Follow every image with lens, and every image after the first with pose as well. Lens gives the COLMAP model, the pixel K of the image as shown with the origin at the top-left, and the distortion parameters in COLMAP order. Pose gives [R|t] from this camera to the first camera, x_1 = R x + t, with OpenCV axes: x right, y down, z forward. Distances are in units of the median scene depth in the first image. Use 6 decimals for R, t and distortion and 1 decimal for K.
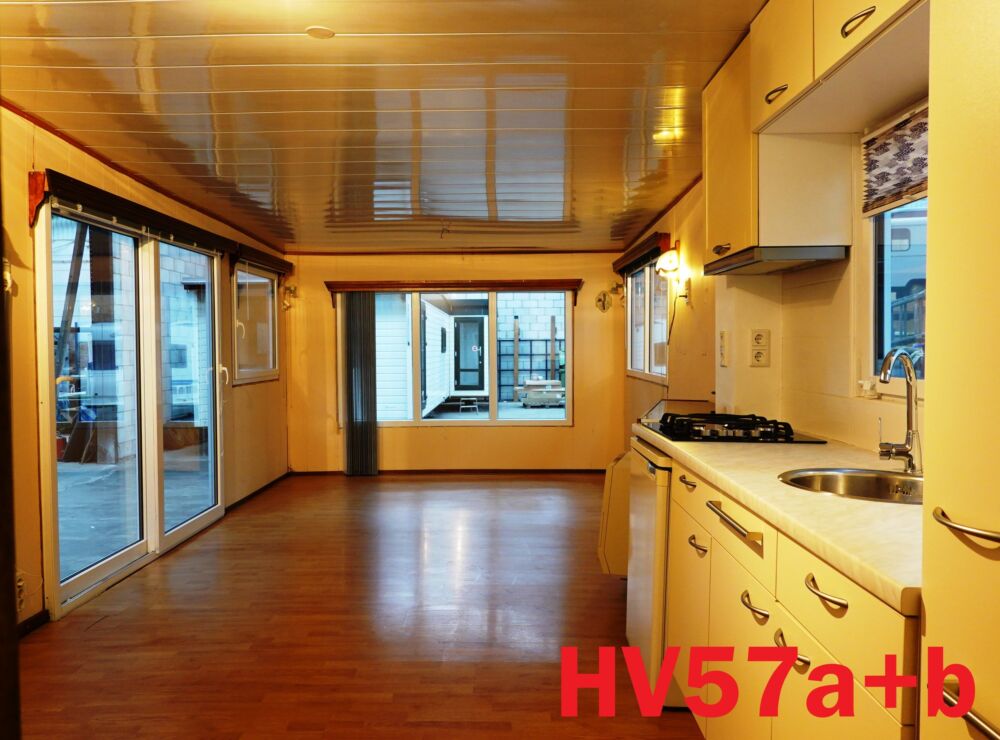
lens RADIAL K [[765.2, 0, 500.0], [0, 765.2, 370.0], [0, 0, 1]] dist [0.004114, 0.000501]
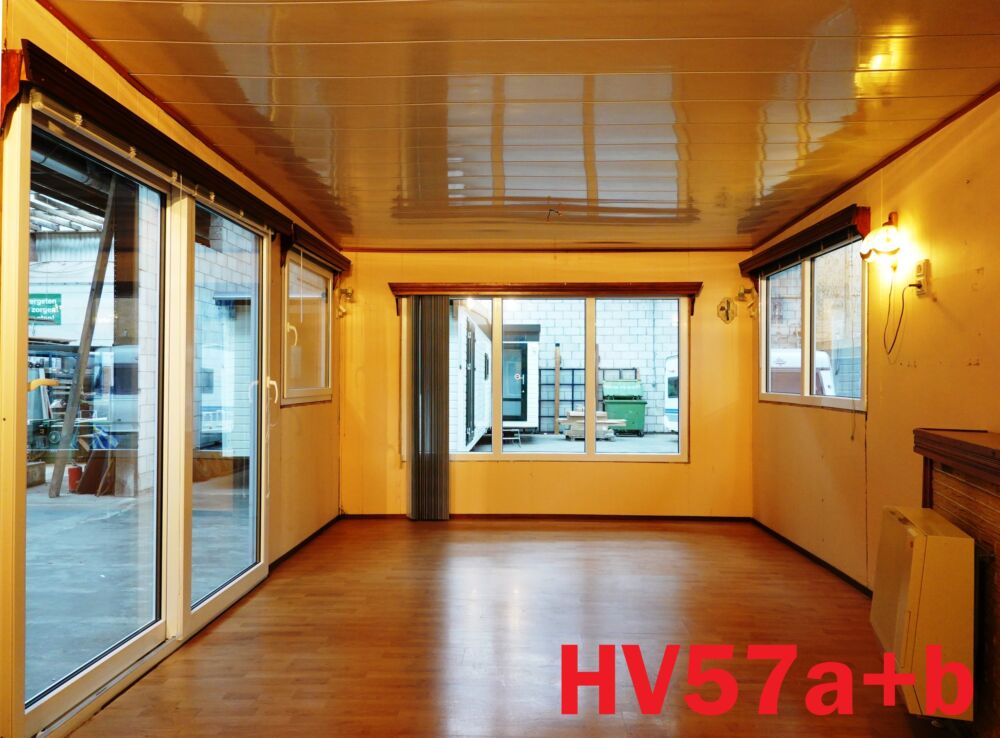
lens RADIAL K [[754.2, 0, 500.0], [0, 754.2, 369.0], [0, 0, 1]] dist [0.001708, 0.001139]
pose [[0.999700, 0.009993, -0.022339, -0.089033], [-0.010992, 0.998926, -0.045020, 0.012240], [0.021865, 0.045252, 0.998736, 0.192505]]
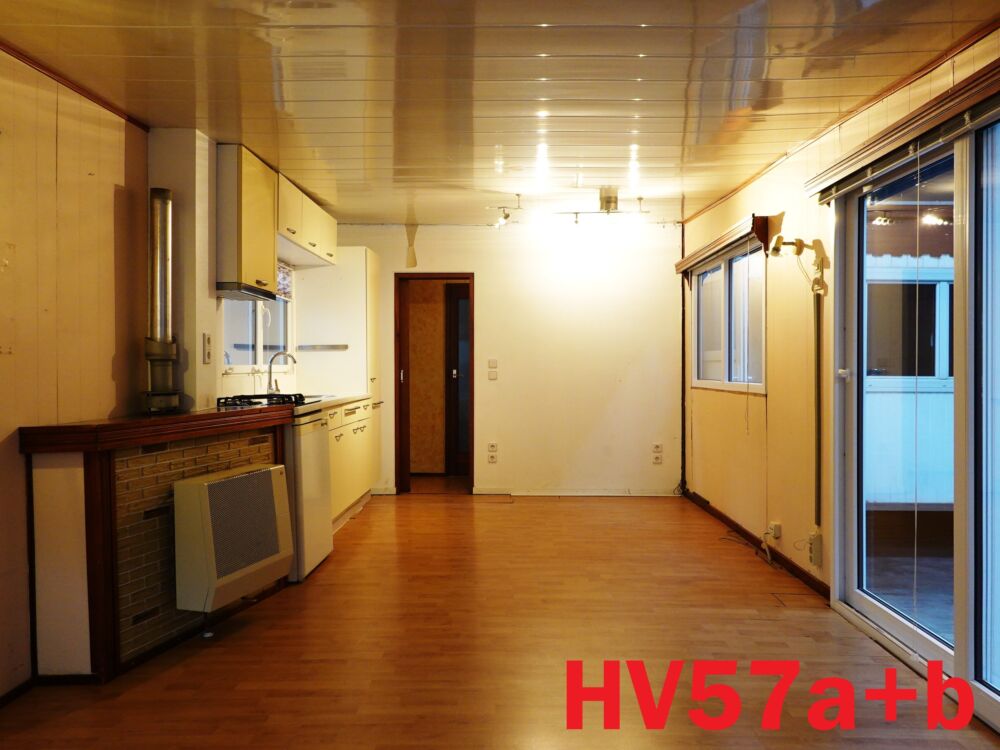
lens RADIAL K [[756.6, 0, 500.0], [0, 756.6, 375.0], [0, 0, 1]] dist [-0.003939, 0.004848]
pose [[-0.999939, 0.009640, 0.005381, -0.071618], [0.009893, 0.998744, 0.049112, -0.018078], [-0.004901, 0.049162, -0.998779, 0.982589]]
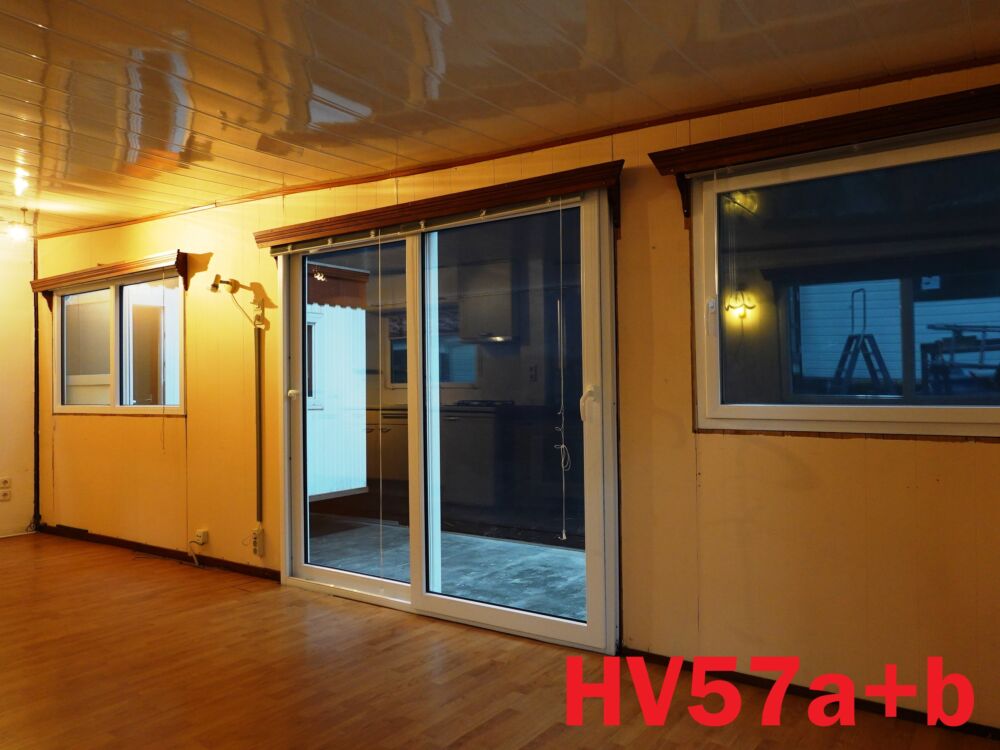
lens RADIAL K [[758.3, 0, 500.0], [0, 758.3, 375.0], [0, 0, 1]] dist [0.006240, 0.005729]
pose [[-0.571651, 0.002084, -0.820494, 0.115515], [-0.013287, 0.999842, 0.011797, -0.017288], [0.820389, 0.017646, -0.571534, 0.982677]]
